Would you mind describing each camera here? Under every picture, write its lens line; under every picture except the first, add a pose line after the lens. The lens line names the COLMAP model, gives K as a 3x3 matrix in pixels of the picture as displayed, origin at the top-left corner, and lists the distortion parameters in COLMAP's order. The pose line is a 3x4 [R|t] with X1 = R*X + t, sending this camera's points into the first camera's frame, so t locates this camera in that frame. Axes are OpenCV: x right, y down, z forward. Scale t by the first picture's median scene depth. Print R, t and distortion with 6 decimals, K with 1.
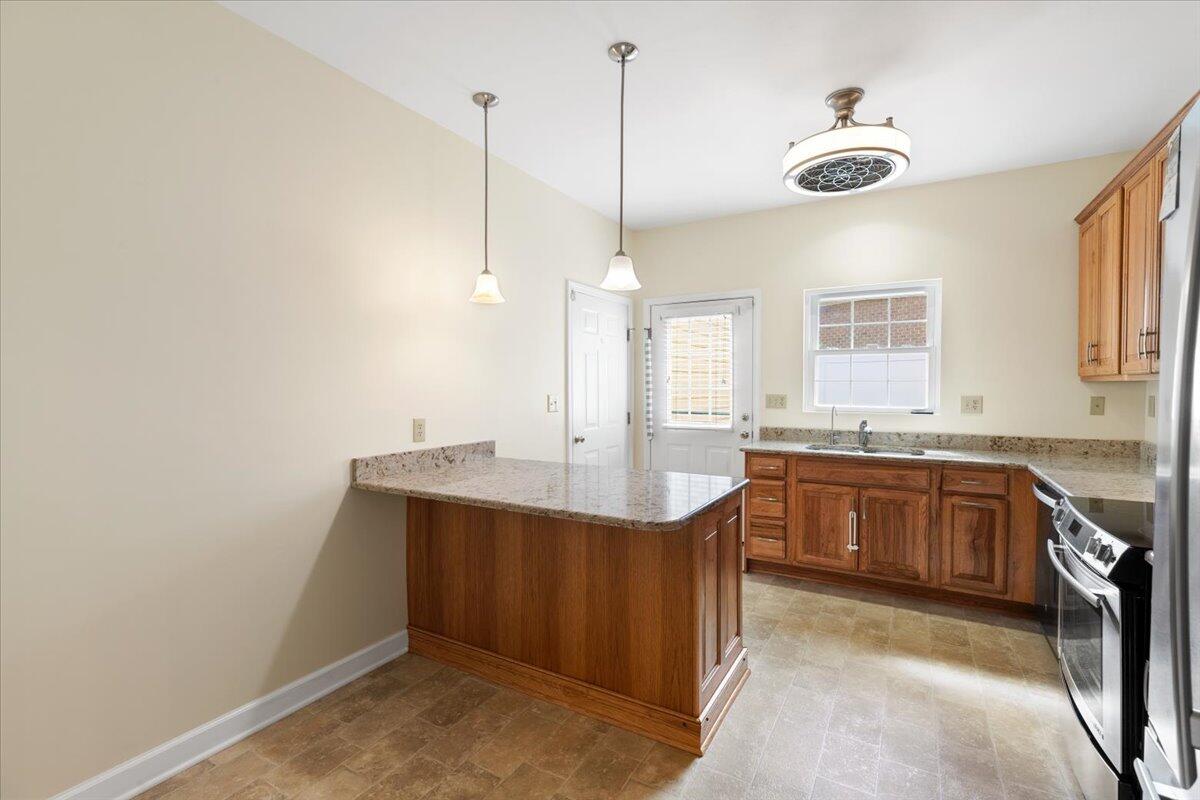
lens RADIAL K [[549.2, 0, 592.9], [0, 549.2, 397.1], [0, 0, 1]] dist [0.006556, -0.002197]
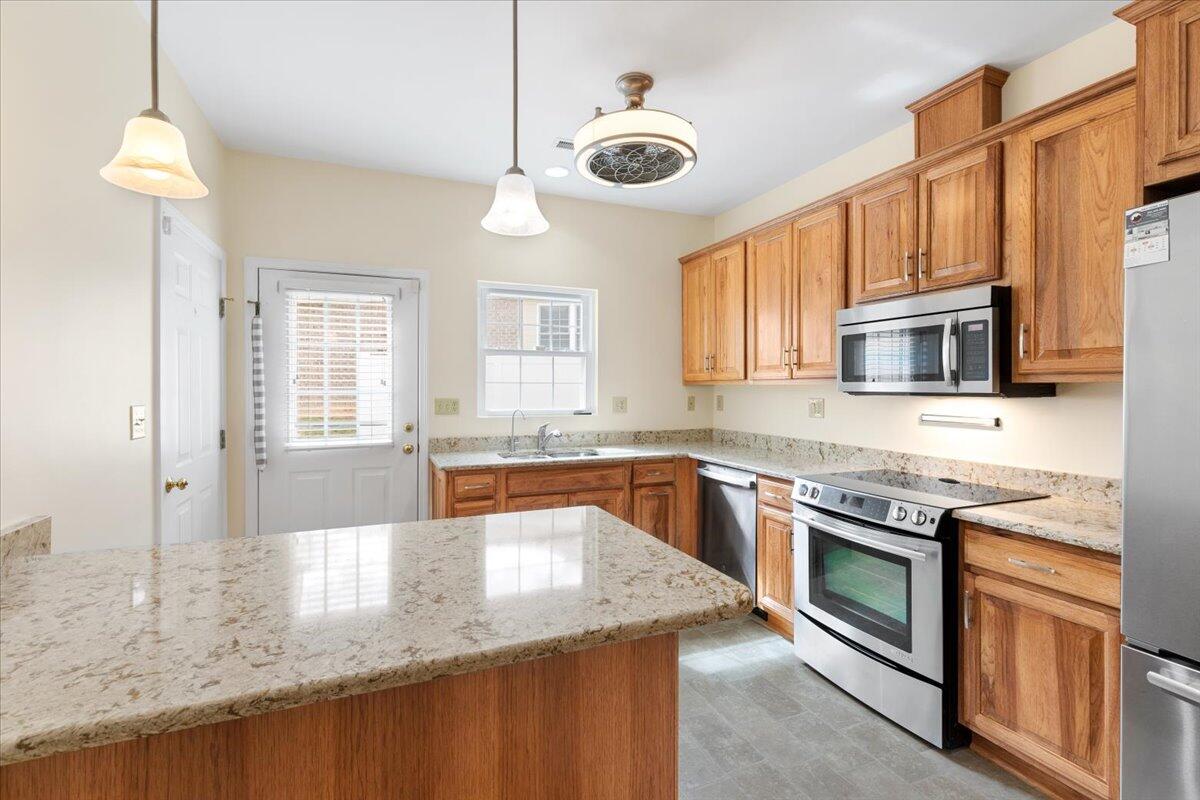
lens RADIAL K [[549.2, 0, 599.1], [0, 549.2, 389.1], [0, 0, 1]] dist [0.006556, -0.002197]
pose [[0.595118, -0.001878, 0.803636, -0.252893], [0.016164, 0.999823, -0.009633, -0.008684], [-0.803476, 0.018723, 0.595043, 0.372485]]
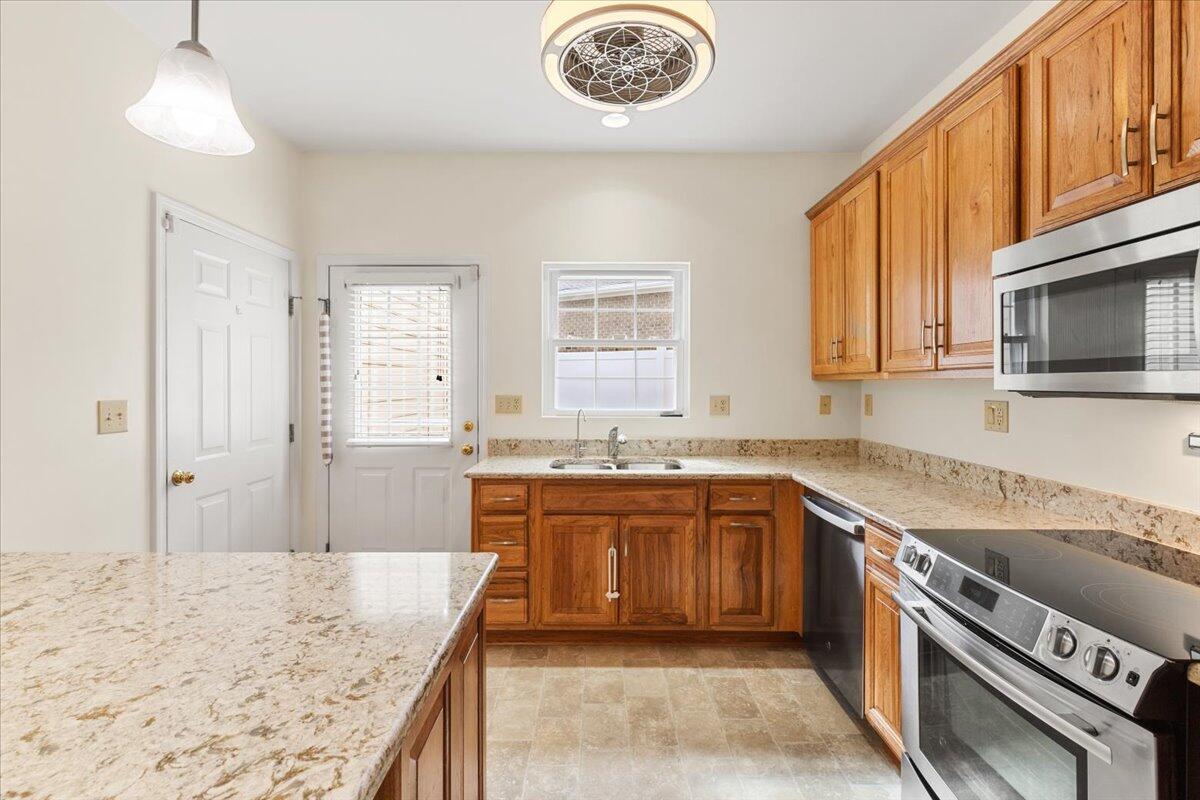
lens RADIAL K [[549.2, 0, 598.3], [0, 549.2, 382.4], [0, 0, 1]] dist [0.006556, -0.002197]
pose [[0.862296, 0.002614, 0.506398, 0.065932], [0.008948, 0.999752, -0.020397, -0.007250], [-0.506326, 0.022120, 0.862058, 0.338053]]
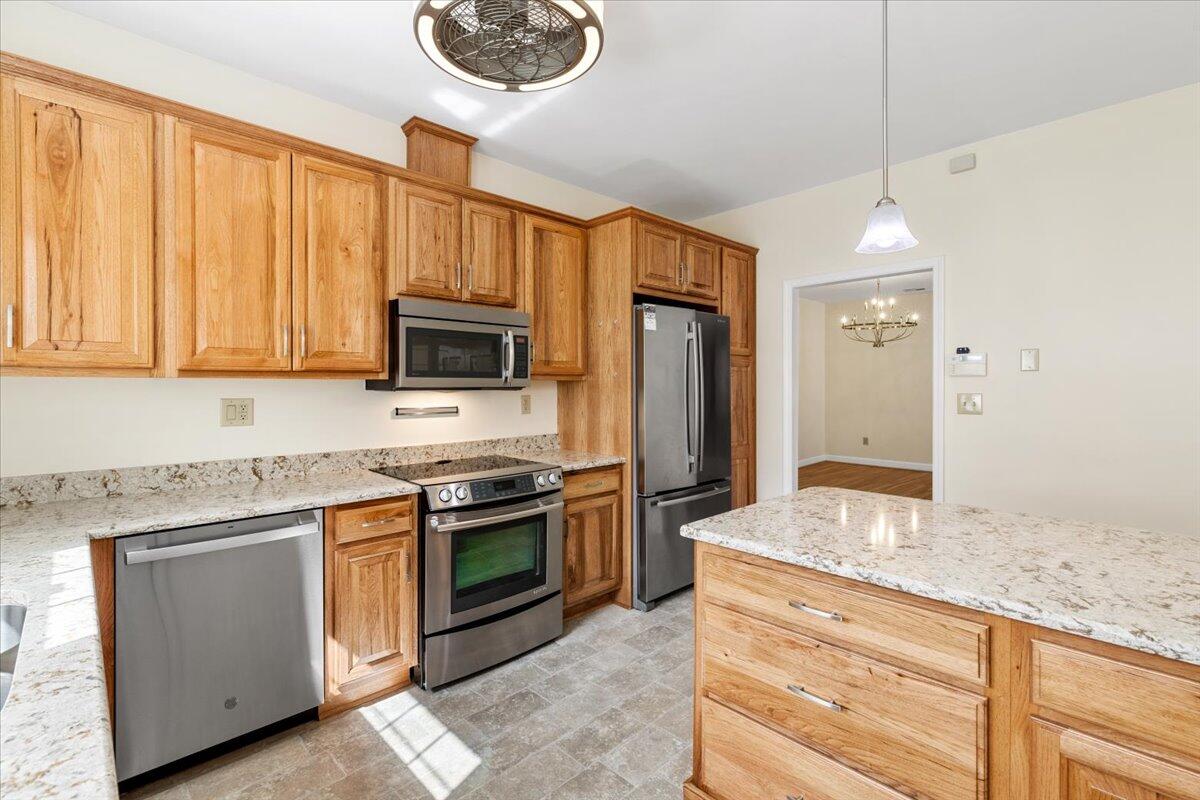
lens RADIAL K [[549.2, 0, 598.5], [0, 549.2, 384.6], [0, 0, 1]] dist [0.006556, -0.002197]
pose [[-0.969979, 0.000428, 0.243187, 0.159054], [0.005694, 0.999764, 0.020950, -0.024277], [-0.243121, 0.021705, -0.969753, 1.197046]]
